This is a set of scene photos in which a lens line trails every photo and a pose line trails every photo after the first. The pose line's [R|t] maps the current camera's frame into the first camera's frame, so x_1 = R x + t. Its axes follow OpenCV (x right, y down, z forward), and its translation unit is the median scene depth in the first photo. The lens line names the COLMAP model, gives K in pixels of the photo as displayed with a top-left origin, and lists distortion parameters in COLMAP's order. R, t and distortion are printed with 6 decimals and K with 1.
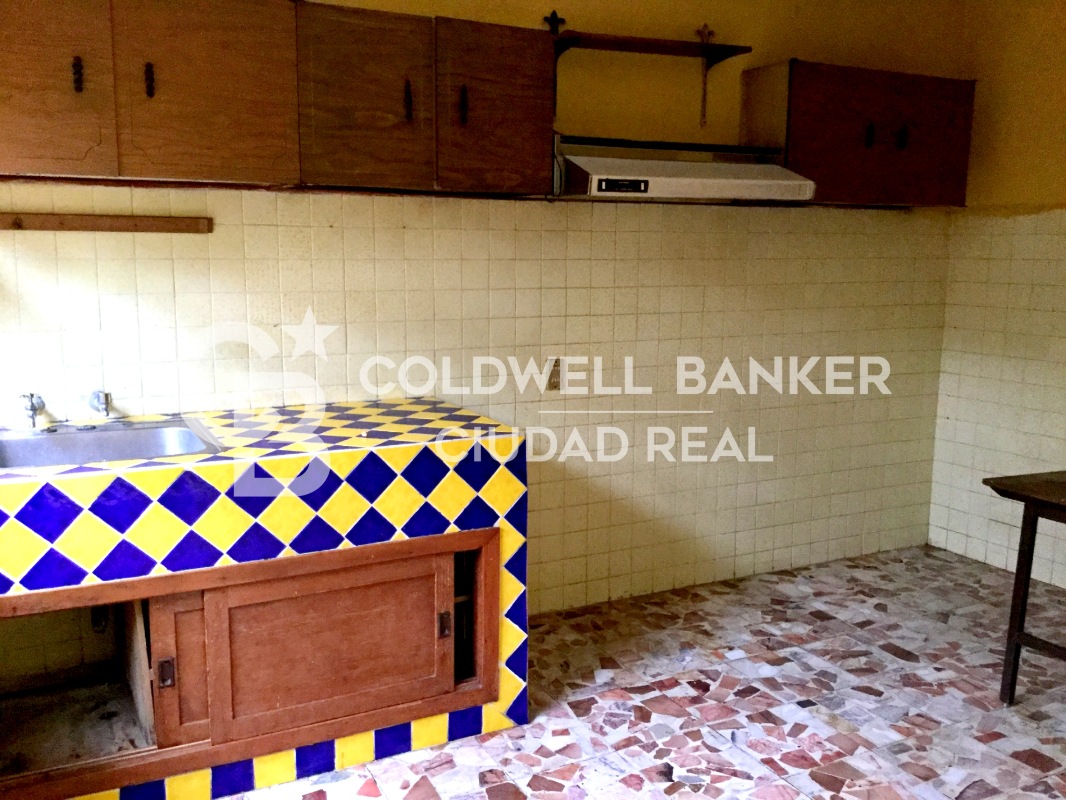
lens RADIAL K [[964.1, 0, 533.0], [0, 964.1, 400.0], [0, 0, 1]] dist [0.048332, -0.090208]
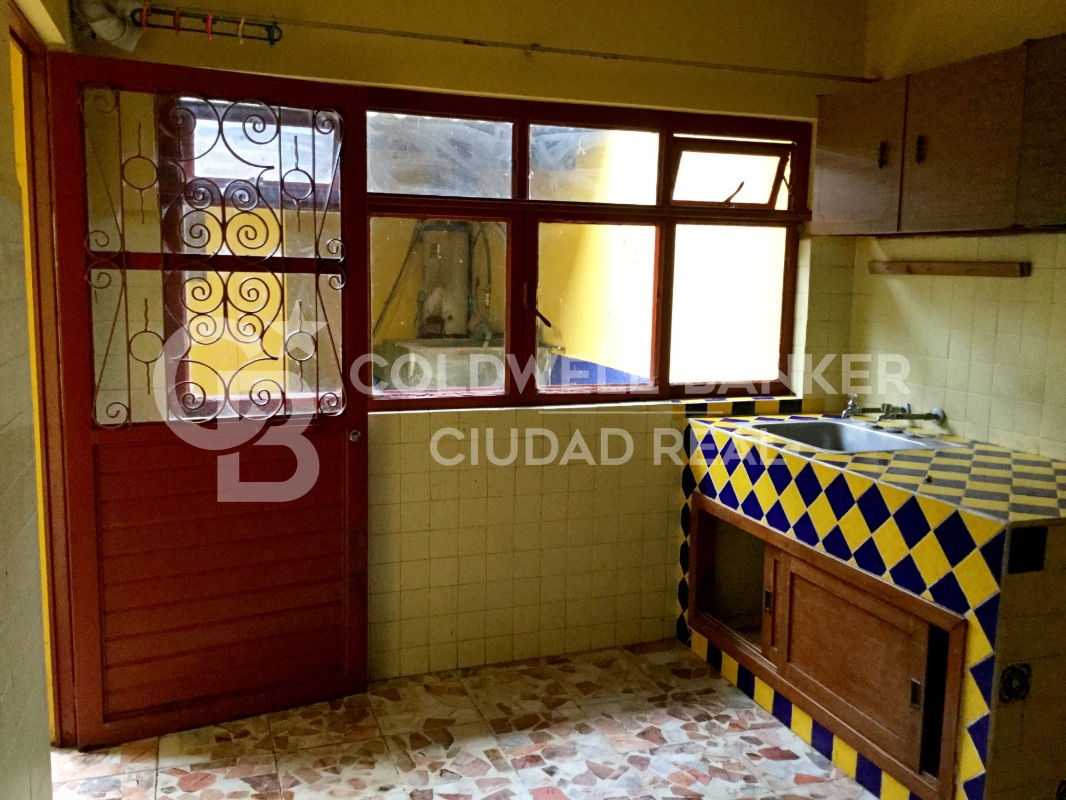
lens RADIAL K [[964.1, 0, 533.0], [0, 964.1, 400.0], [0, 0, 1]] dist [0.048332, -0.090208]
pose [[-0.153235, 0.122602, -0.980555, 0.816813], [-0.175200, 0.973183, 0.149060, -0.113324], [0.972535, 0.194635, -0.127645, 0.685384]]
